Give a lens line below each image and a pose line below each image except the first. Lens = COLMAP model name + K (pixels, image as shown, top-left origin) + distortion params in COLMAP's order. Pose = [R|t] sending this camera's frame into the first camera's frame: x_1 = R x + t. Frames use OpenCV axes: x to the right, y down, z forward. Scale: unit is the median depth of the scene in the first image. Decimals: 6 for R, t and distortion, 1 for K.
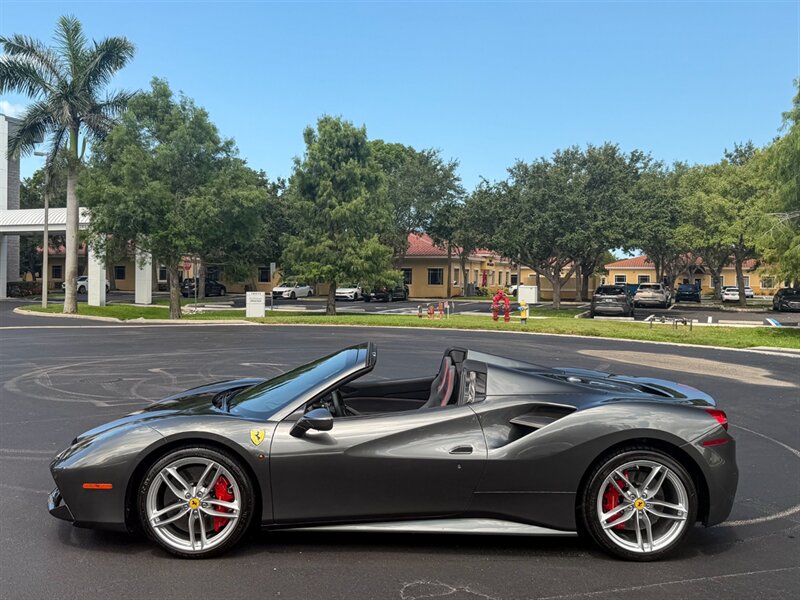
lens RADIAL K [[737.0, 0, 399.7], [0, 737.0, 286.2], [0, 0, 1]] dist [0.080185, -0.017655]
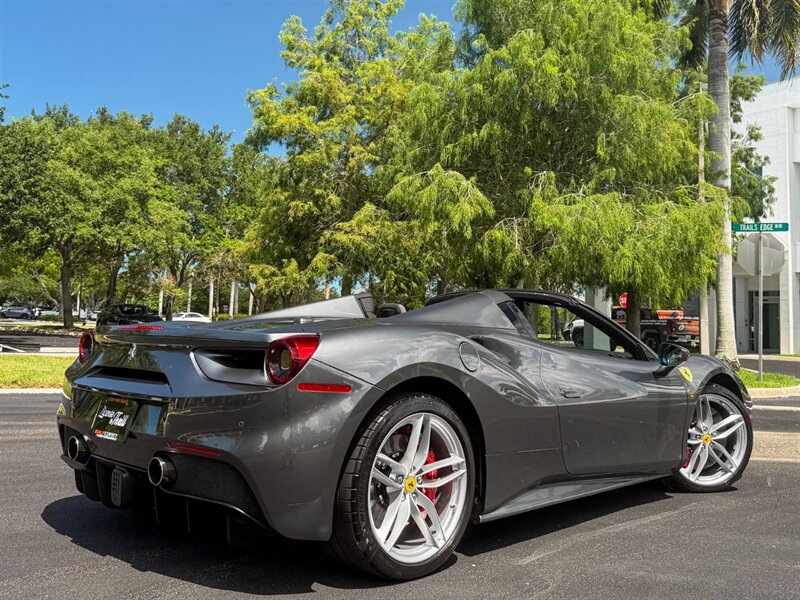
lens RADIAL K [[808.5, 0, 401.4], [0, 808.5, 242.4], [0, 0, 1]] dist [0.069064, -0.011591]
pose [[0.509824, 0.092635, 0.855277, -0.051084], [-0.020391, 0.995207, -0.095636, 0.014433], [-0.860037, 0.031317, 0.509270, 0.359229]]
